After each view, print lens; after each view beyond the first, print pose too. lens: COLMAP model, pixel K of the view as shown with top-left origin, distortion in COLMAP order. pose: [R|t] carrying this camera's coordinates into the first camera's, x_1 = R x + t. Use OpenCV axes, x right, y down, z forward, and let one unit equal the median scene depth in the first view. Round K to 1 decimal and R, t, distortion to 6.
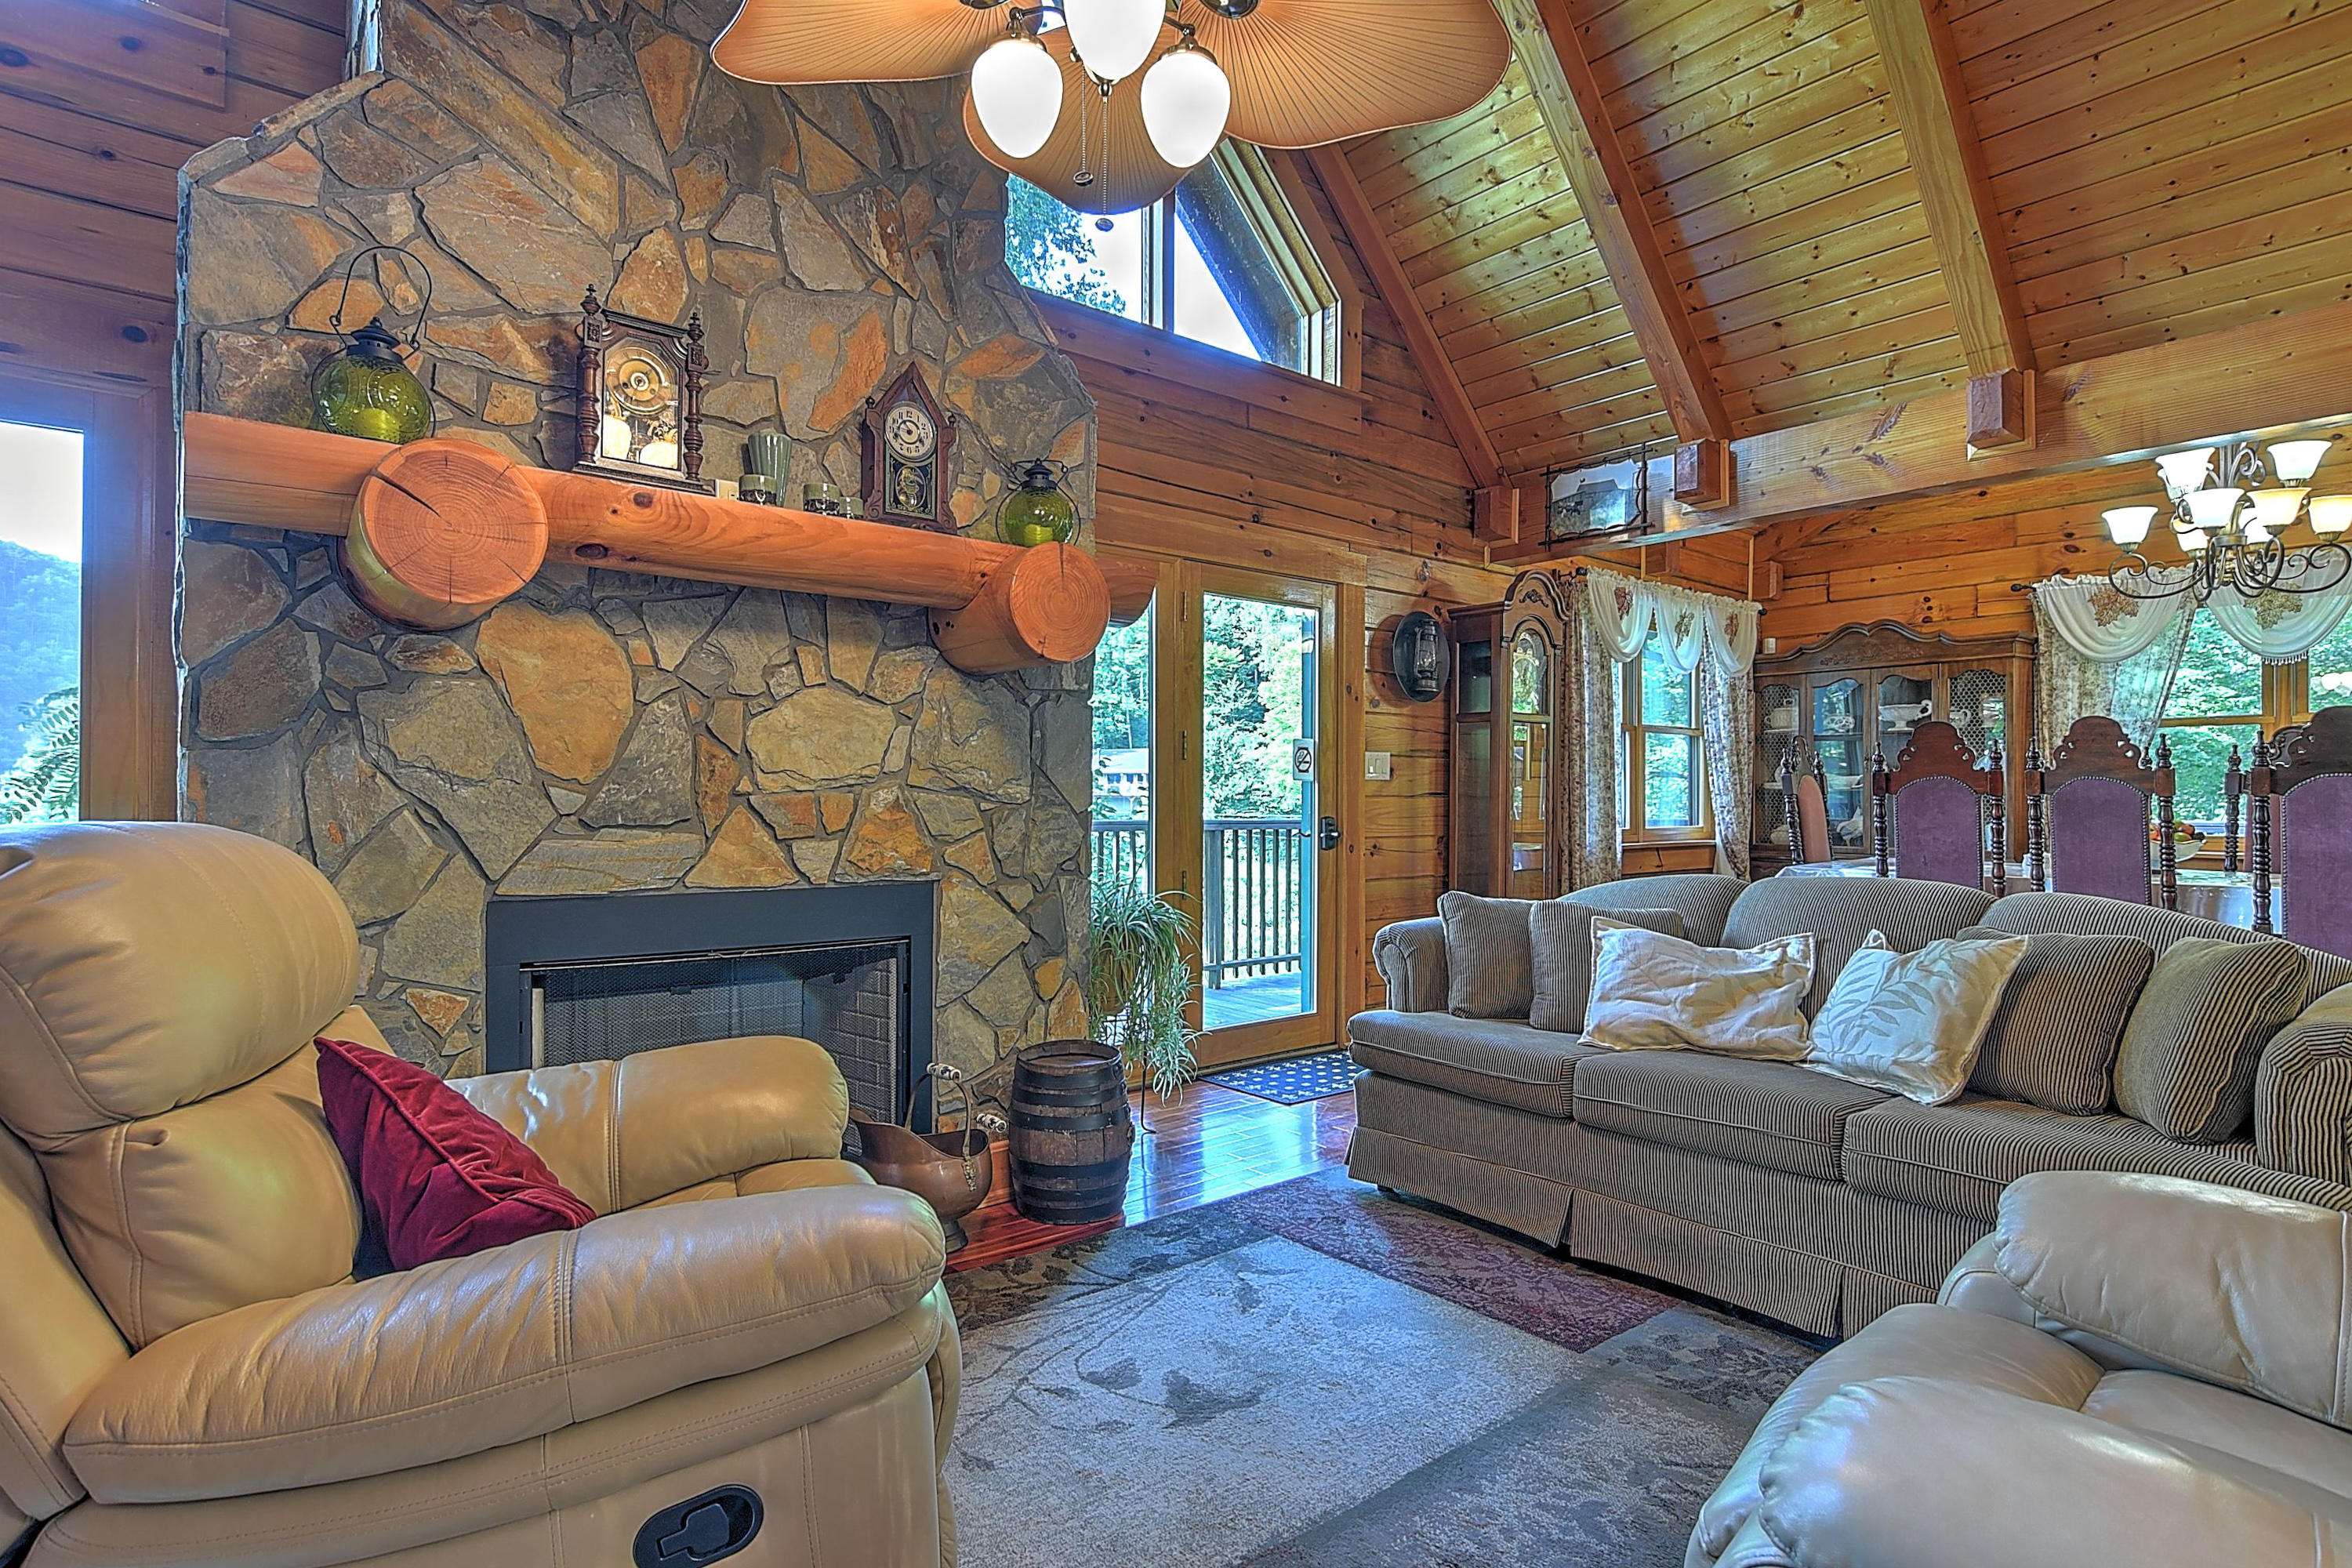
lens RADIAL K [[1227.4, 0, 1089.0], [0, 1227.4, 797.0], [0, 0, 1]] dist [-0.006046, -0.000200]
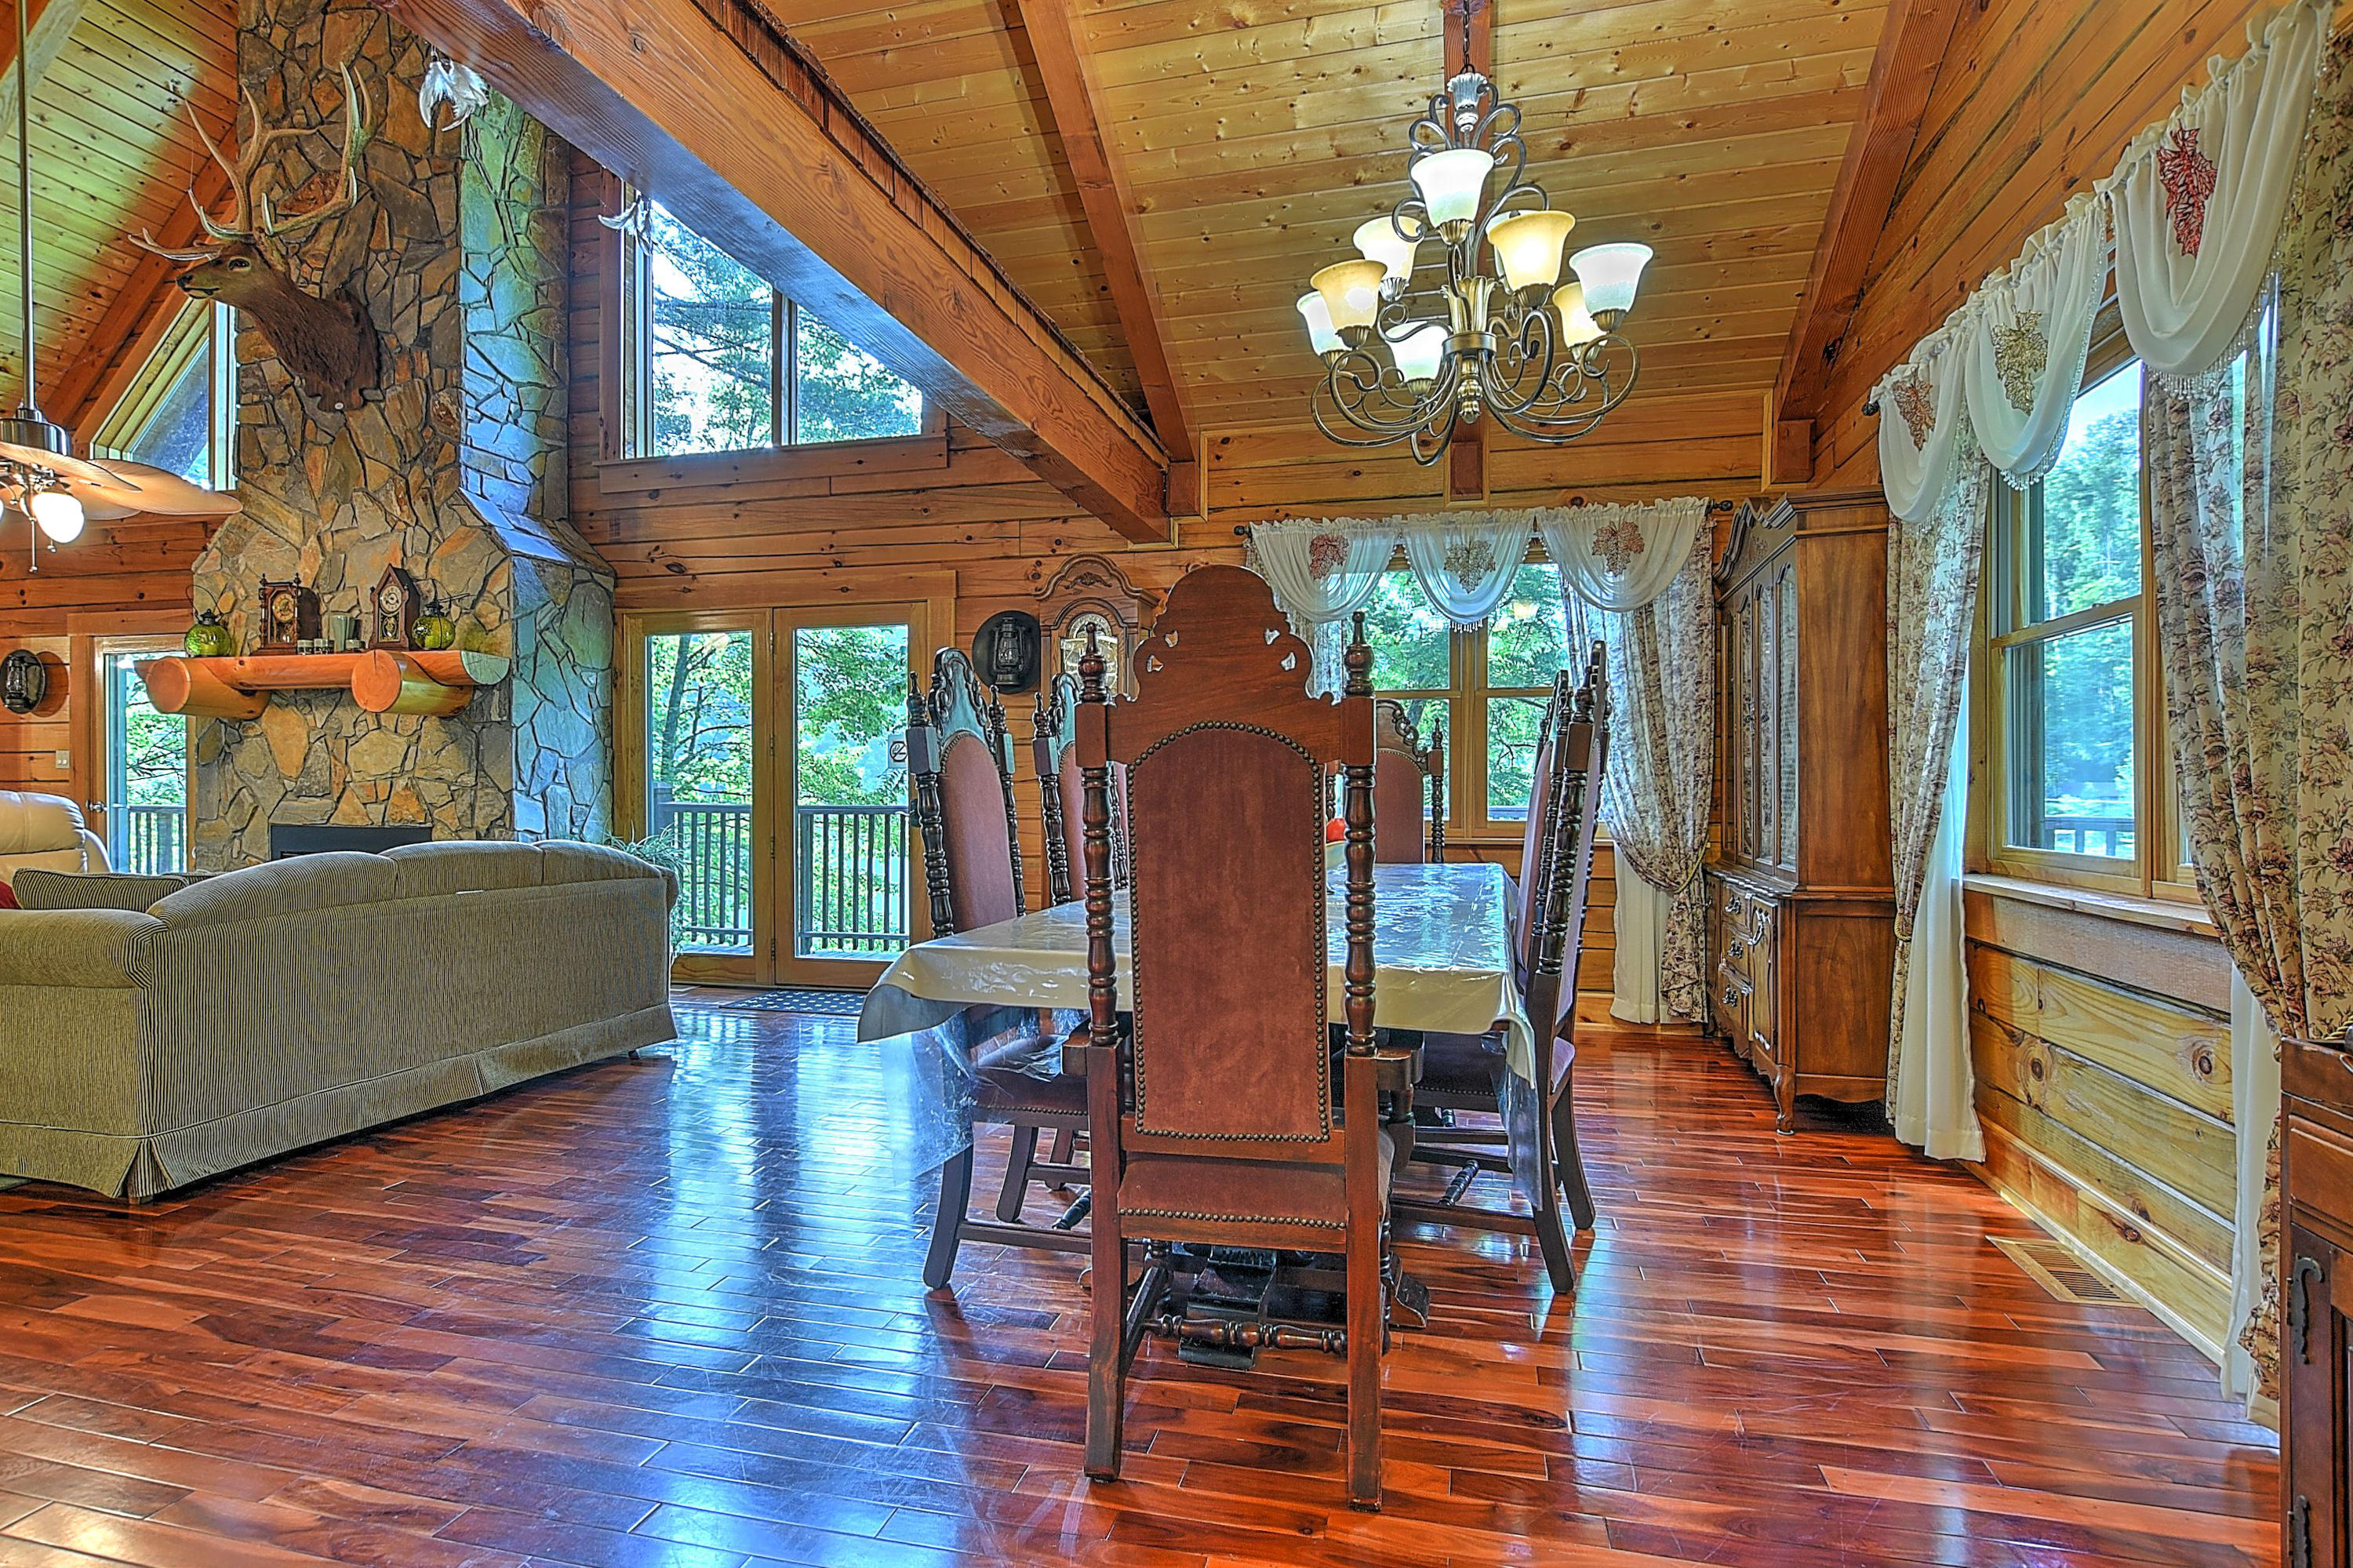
lens RADIAL K [[1160.8, 0, 1253.5], [0, 1160.8, 785.3], [0, 0, 1]] dist [-0.001705, -0.000299]
pose [[0.605426, 0.001443, -0.795900, 2.182977], [0.004610, 0.999975, 0.005319, -0.000311], [0.795888, -0.006890, 0.605404, 0.973297]]
